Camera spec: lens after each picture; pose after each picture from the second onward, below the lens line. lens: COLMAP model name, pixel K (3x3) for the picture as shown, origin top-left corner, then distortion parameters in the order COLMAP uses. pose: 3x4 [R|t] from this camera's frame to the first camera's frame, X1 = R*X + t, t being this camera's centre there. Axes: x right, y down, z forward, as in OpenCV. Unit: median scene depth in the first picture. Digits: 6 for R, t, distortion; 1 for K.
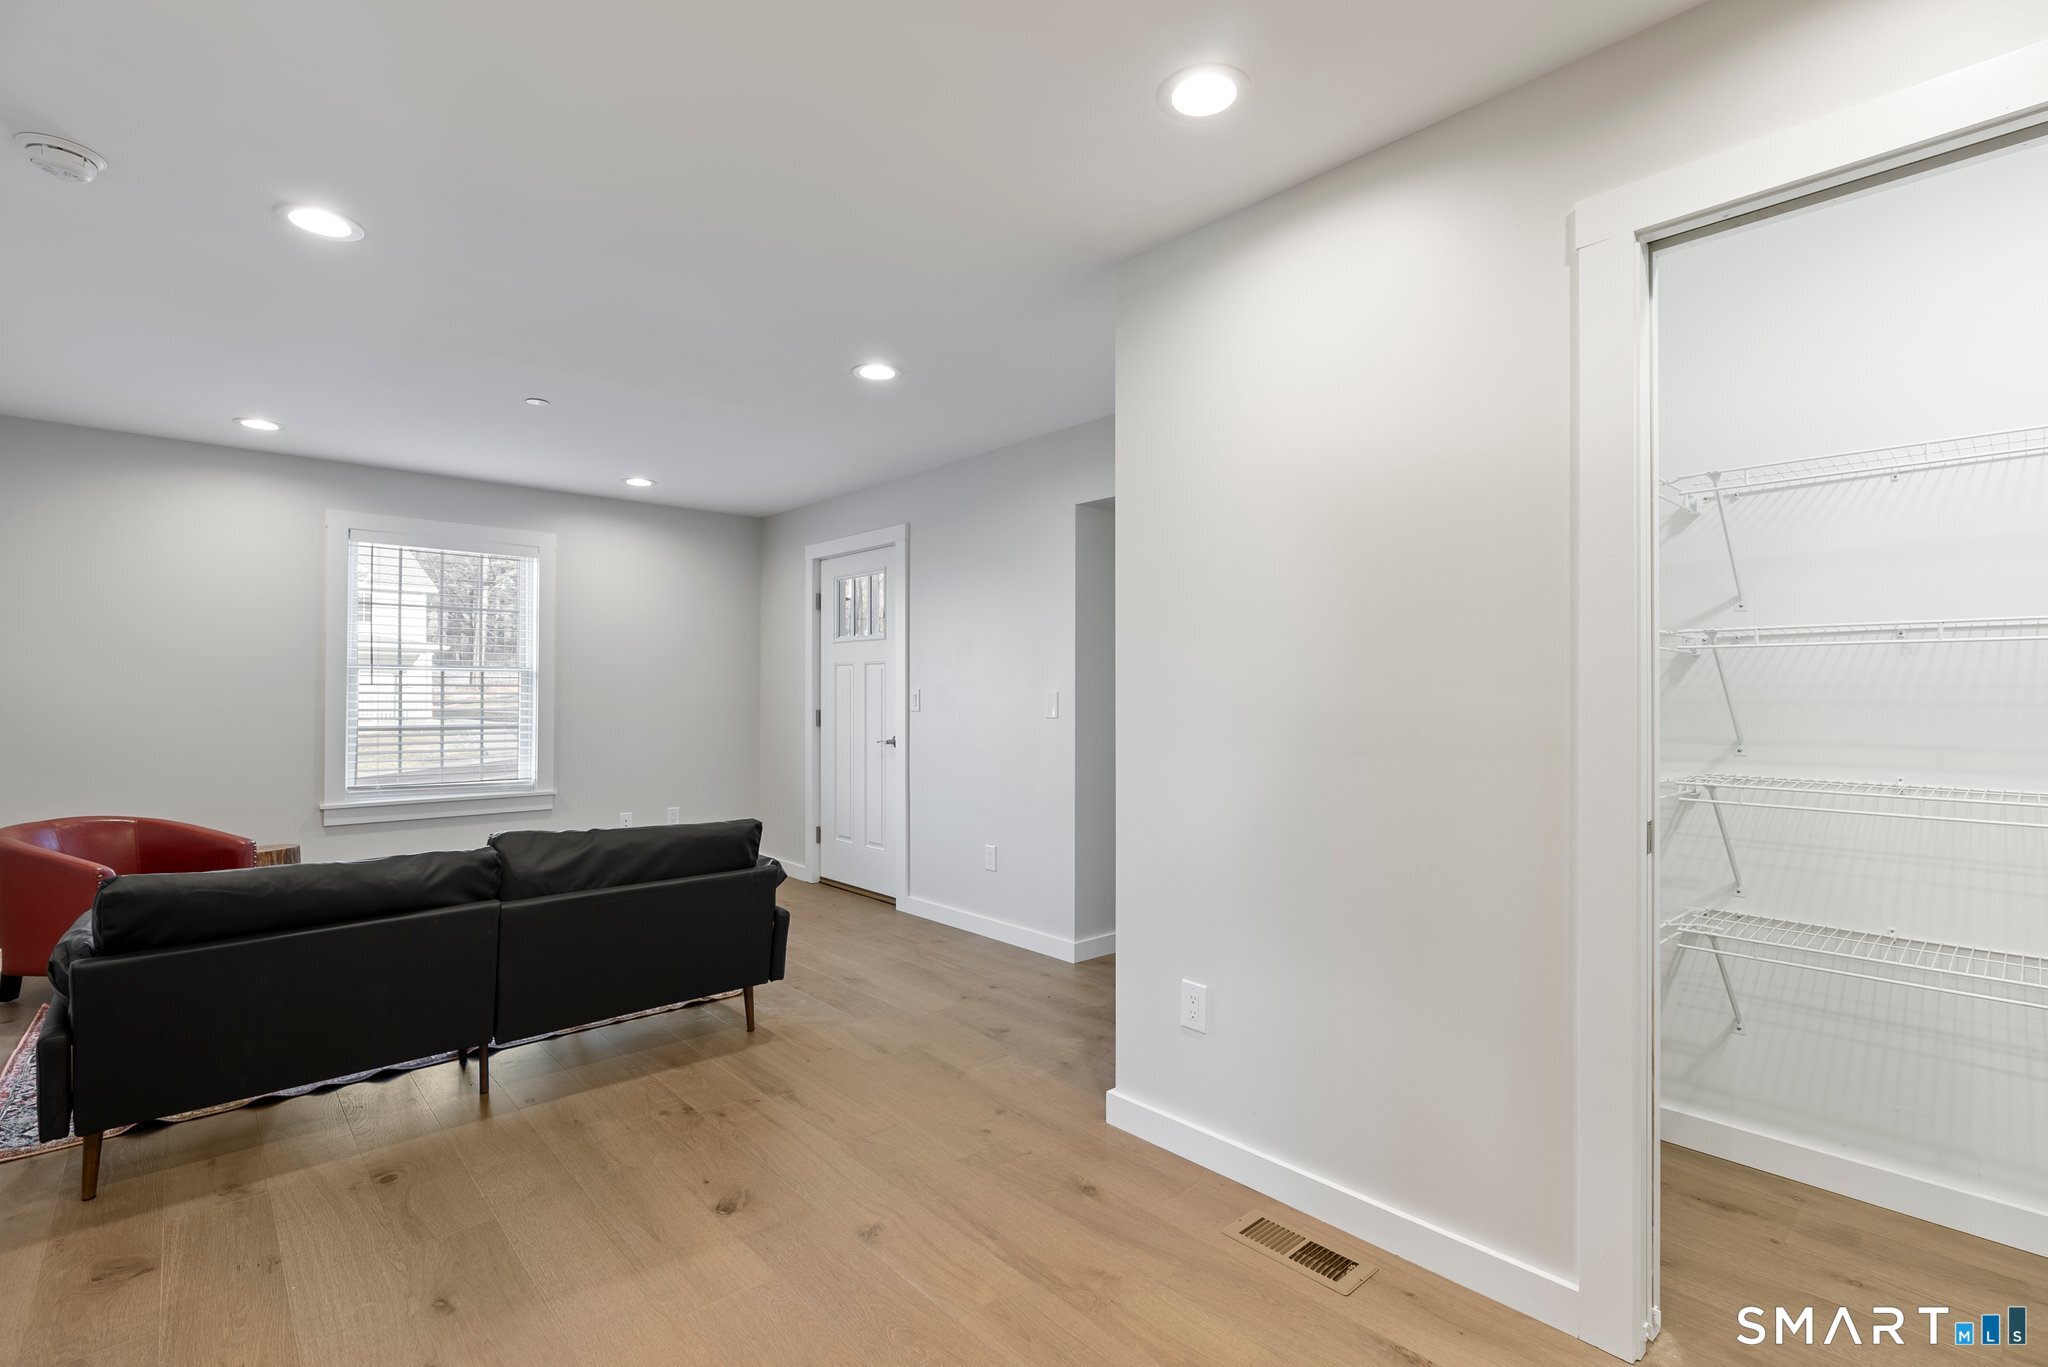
lens RADIAL K [[931.3, 0, 1025.0], [0, 931.3, 682.0], [0, 0, 1]] dist [-0.017839, 0.007485]
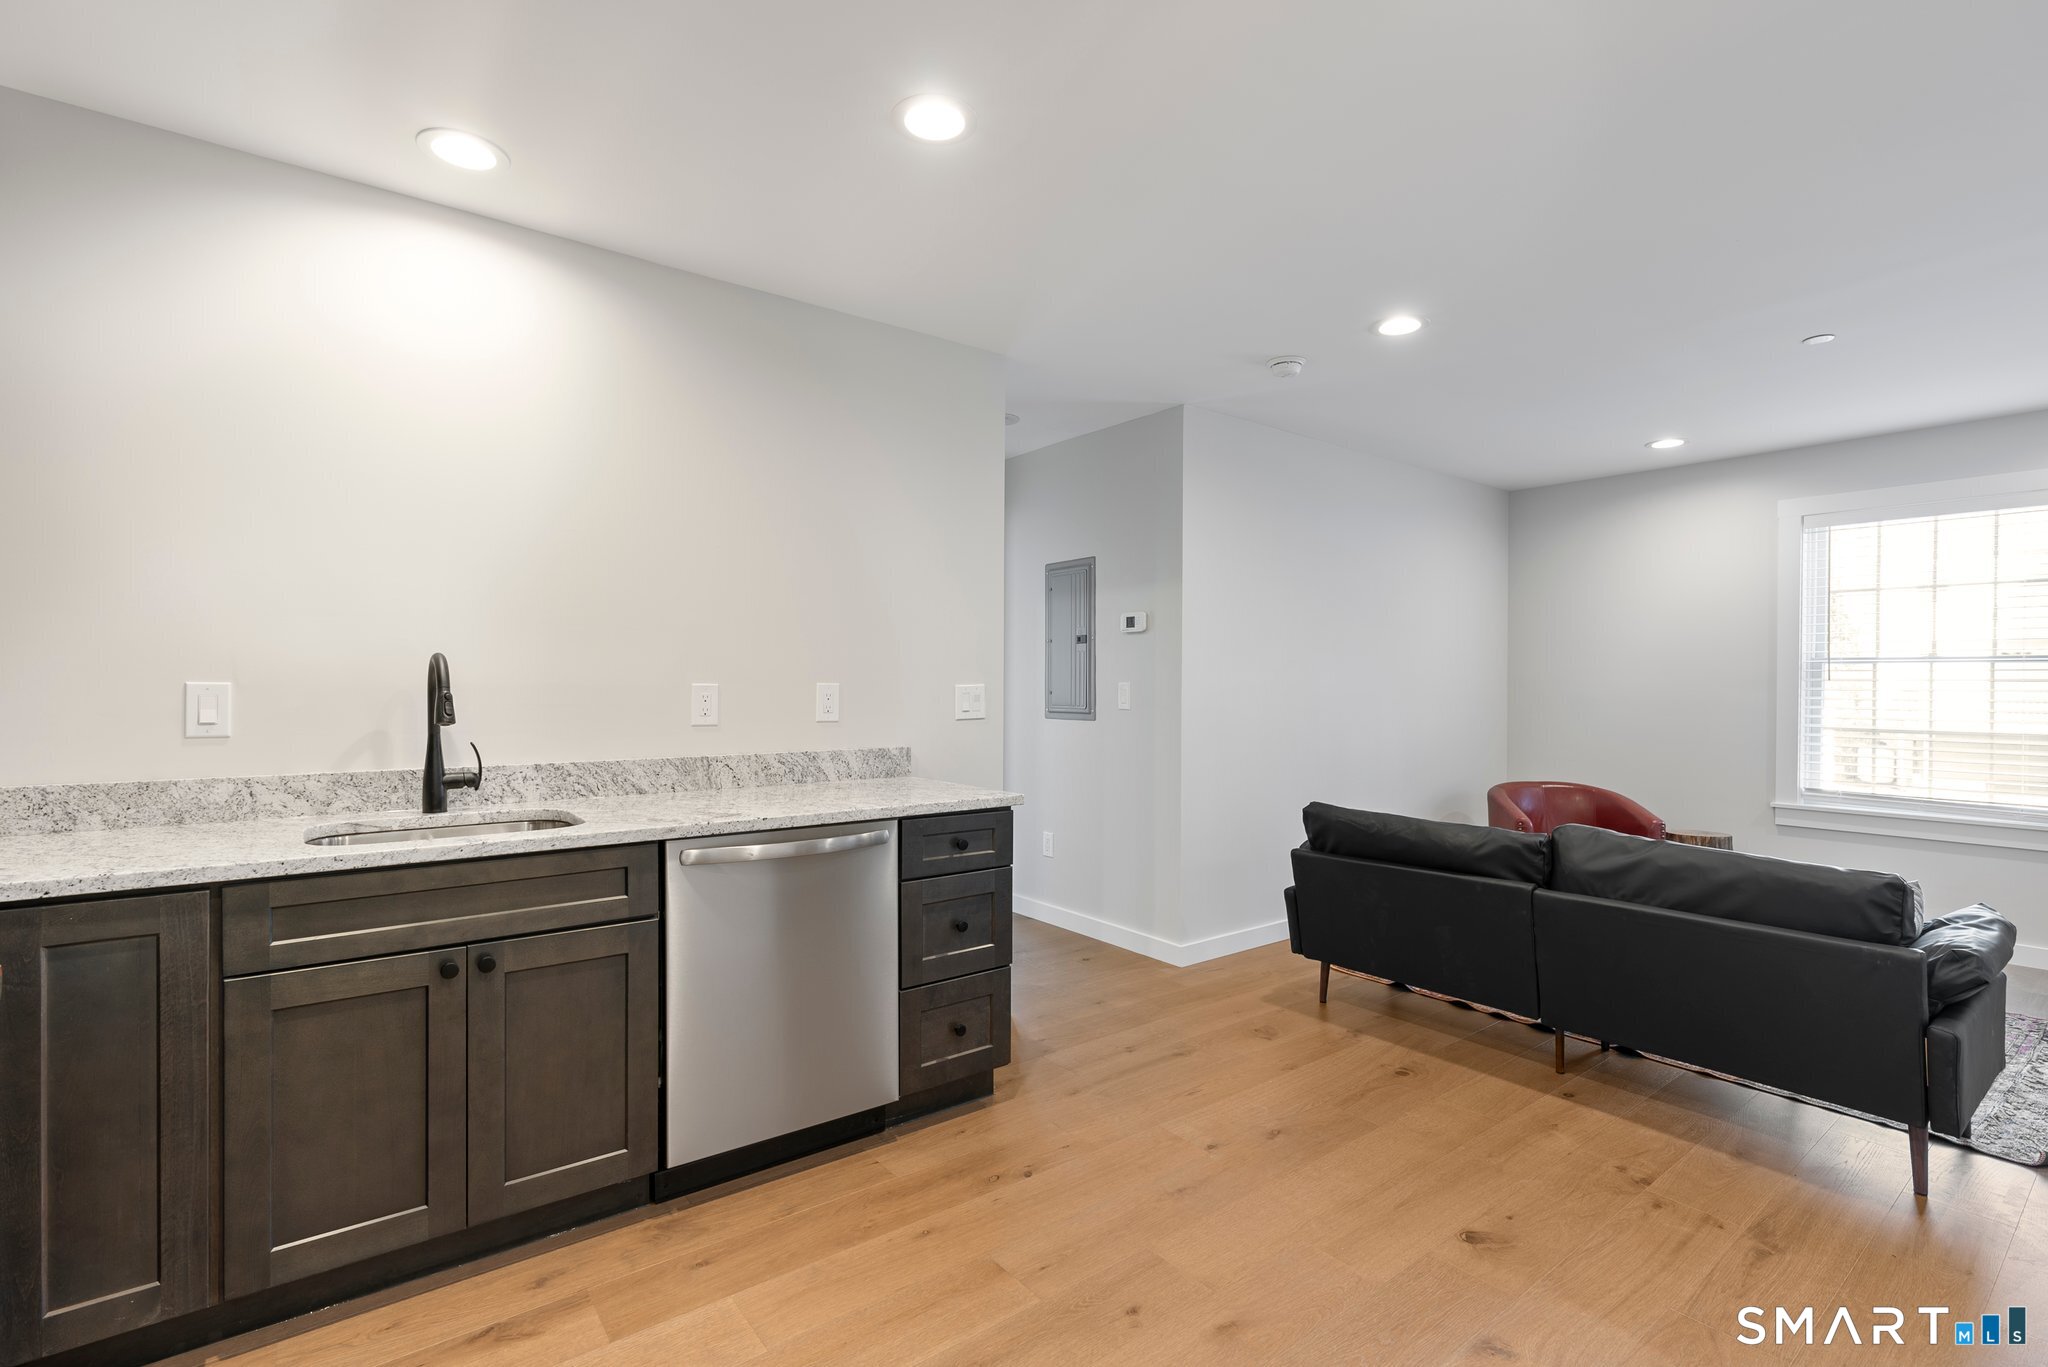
lens RADIAL K [[936.4, 0, 1023.2], [0, 936.4, 687.2], [0, 0, 1]] dist [-0.017757, 0.007852]
pose [[-0.085997, 0.002201, -0.996293, 0.304074], [0.005344, 0.999984, 0.001748, 0.003846], [0.996281, -0.005173, -0.086008, 0.295089]]
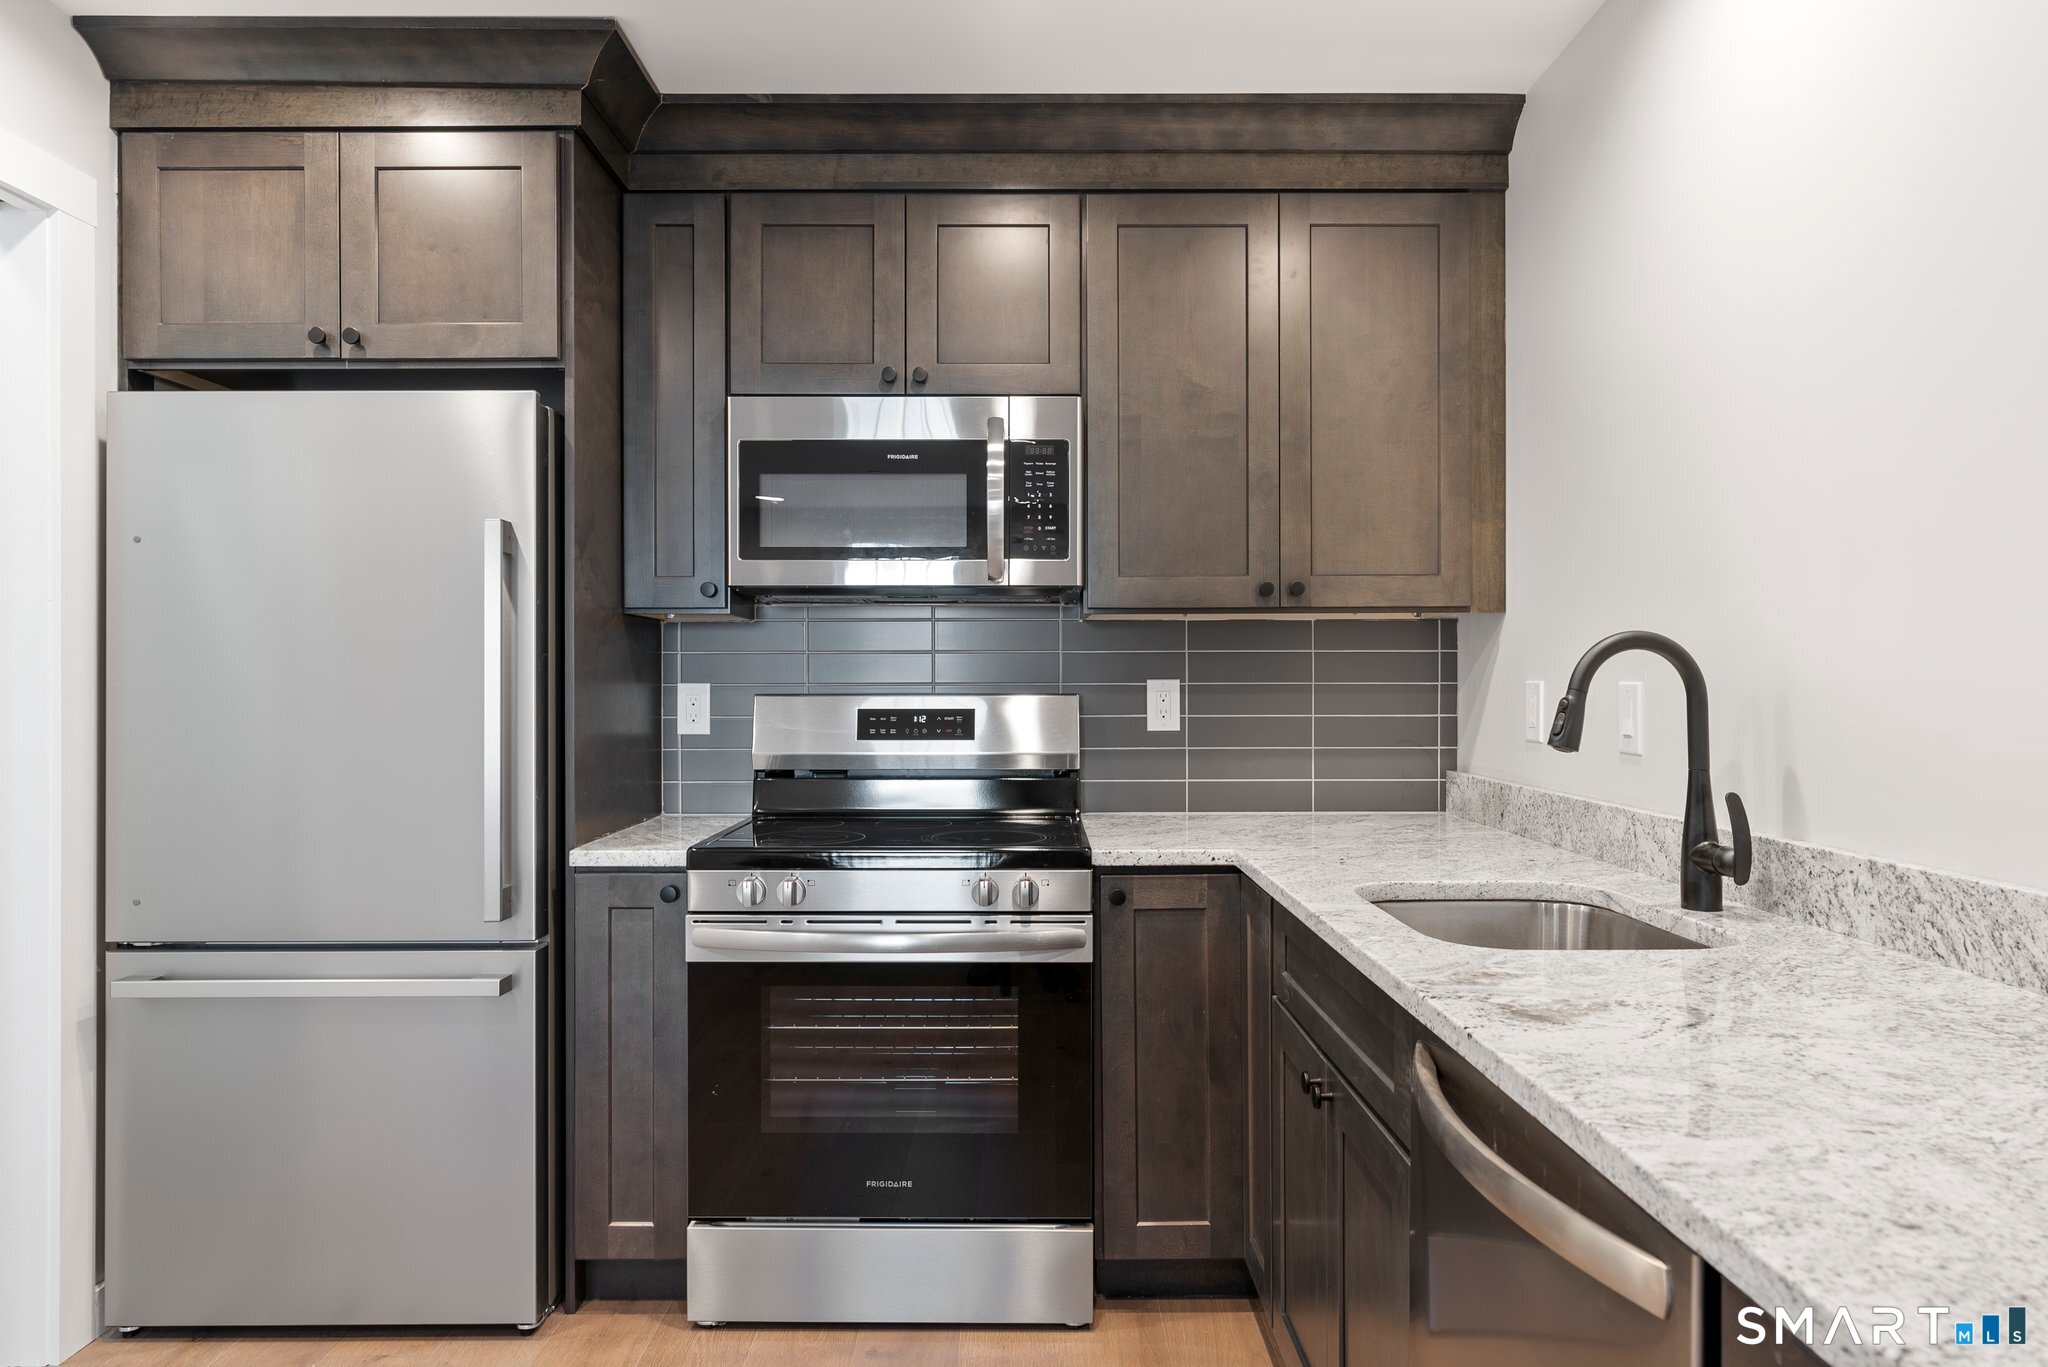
lens RADIAL K [[1278.9, 0, 1024.0], [0, 1278.9, 683.5], [0, 0, 1]] dist [-0.000827, -0.000090]
pose [[-0.742259, -0.000551, 0.670113, -0.262776], [-0.005257, 0.999974, -0.005001, 0.004282], [-0.670093, -0.007235, -0.742242, 0.365287]]
